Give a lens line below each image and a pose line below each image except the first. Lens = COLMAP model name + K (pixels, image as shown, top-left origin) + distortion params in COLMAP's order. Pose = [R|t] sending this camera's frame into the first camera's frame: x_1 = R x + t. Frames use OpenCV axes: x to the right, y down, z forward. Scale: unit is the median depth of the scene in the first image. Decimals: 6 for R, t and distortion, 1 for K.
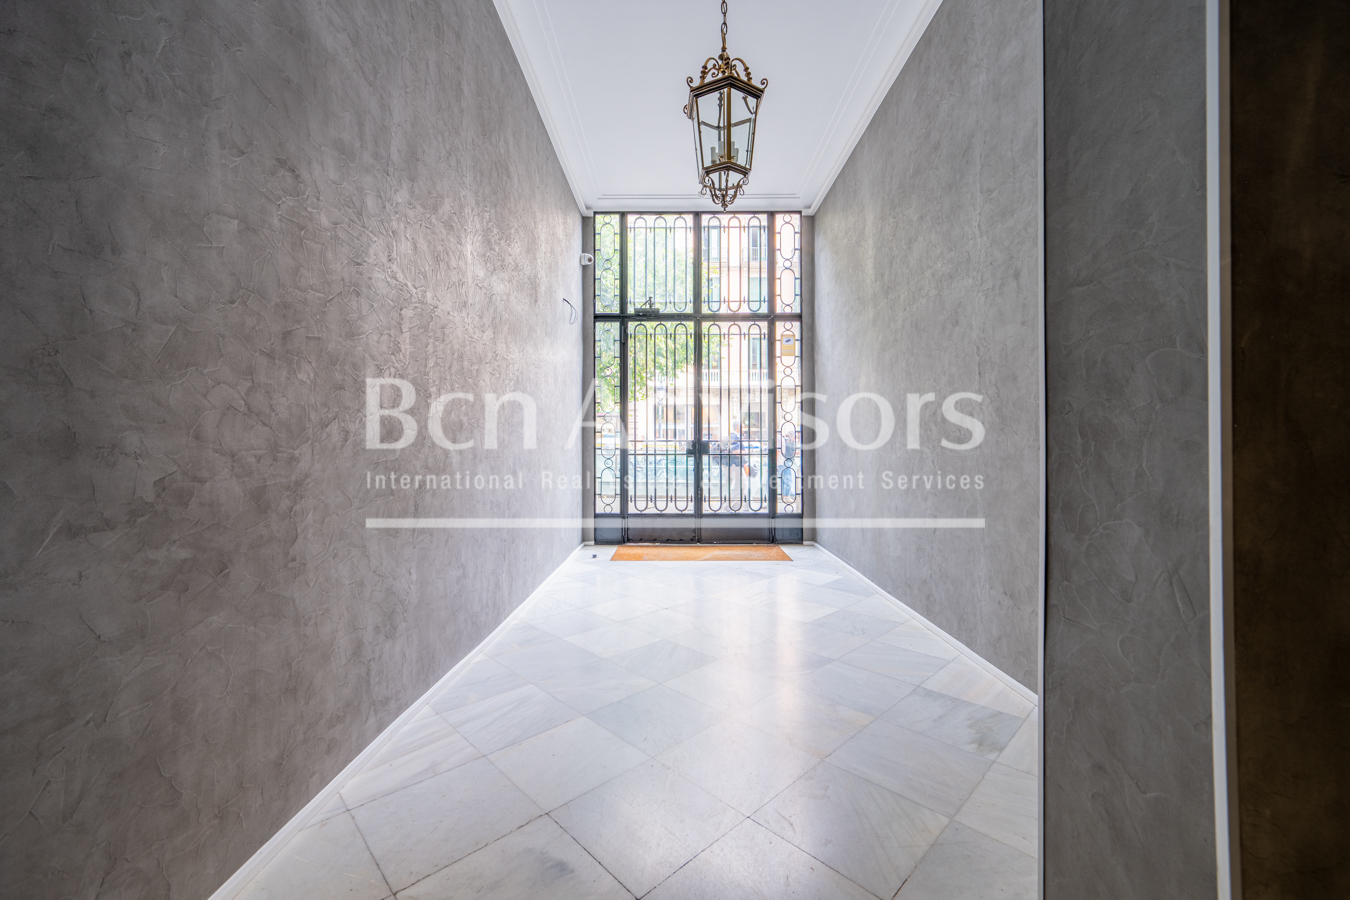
lens RADIAL K [[544.1, 0, 676.2], [0, 544.1, 448.5], [0, 0, 1]] dist [-0.000810, 0.000221]
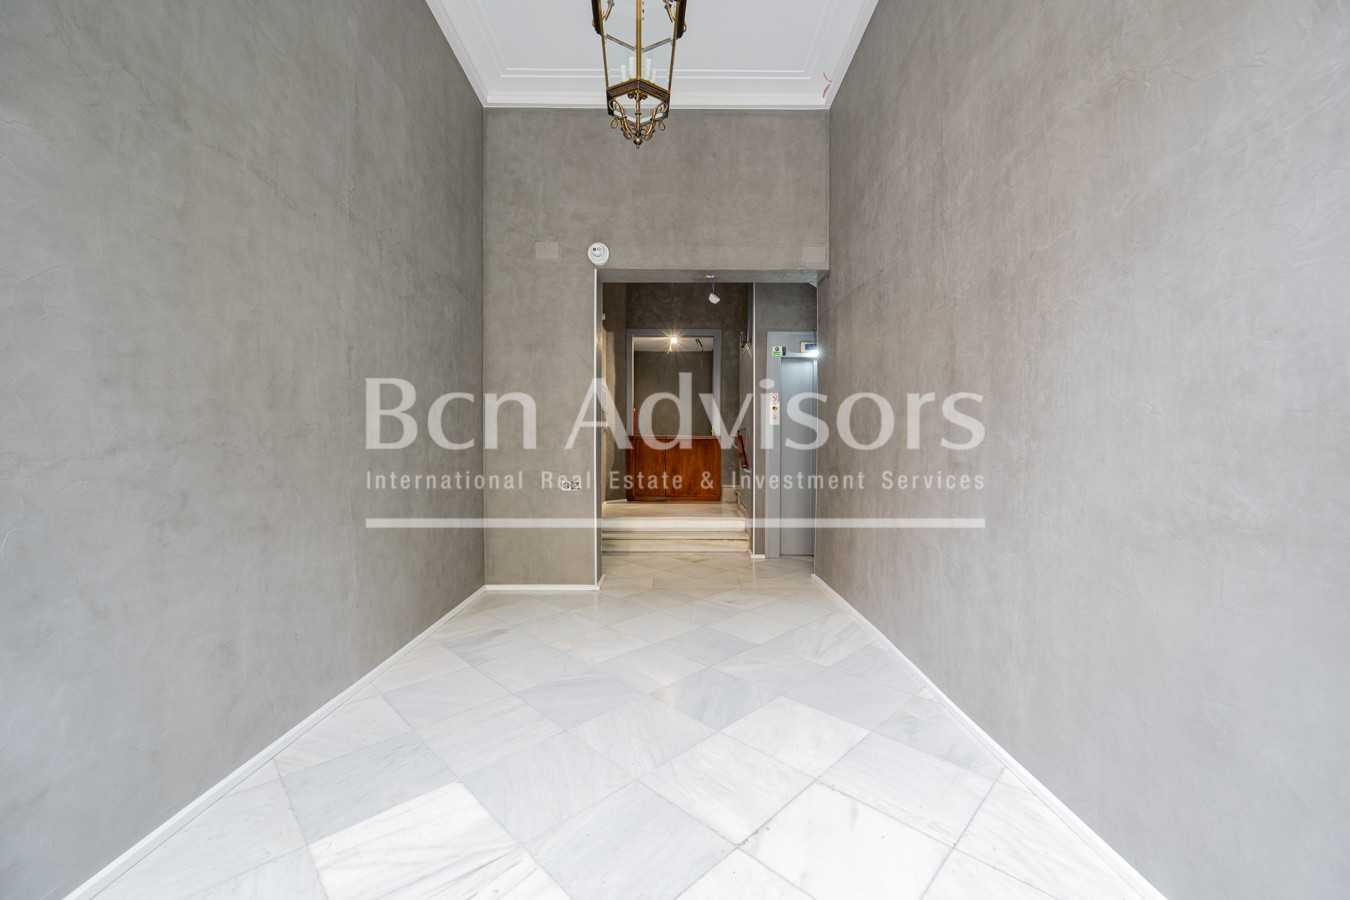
lens RADIAL K [[544.1, 0, 675.1], [0, 544.1, 448.9], [0, 0, 1]] dist [-0.000810, 0.000221]
pose [[-0.999969, 0.003031, -0.007241, 0.046244], [0.003035, 0.999995, -0.000562, 0.000533], [0.007240, -0.000584, -0.999974, 2.196936]]
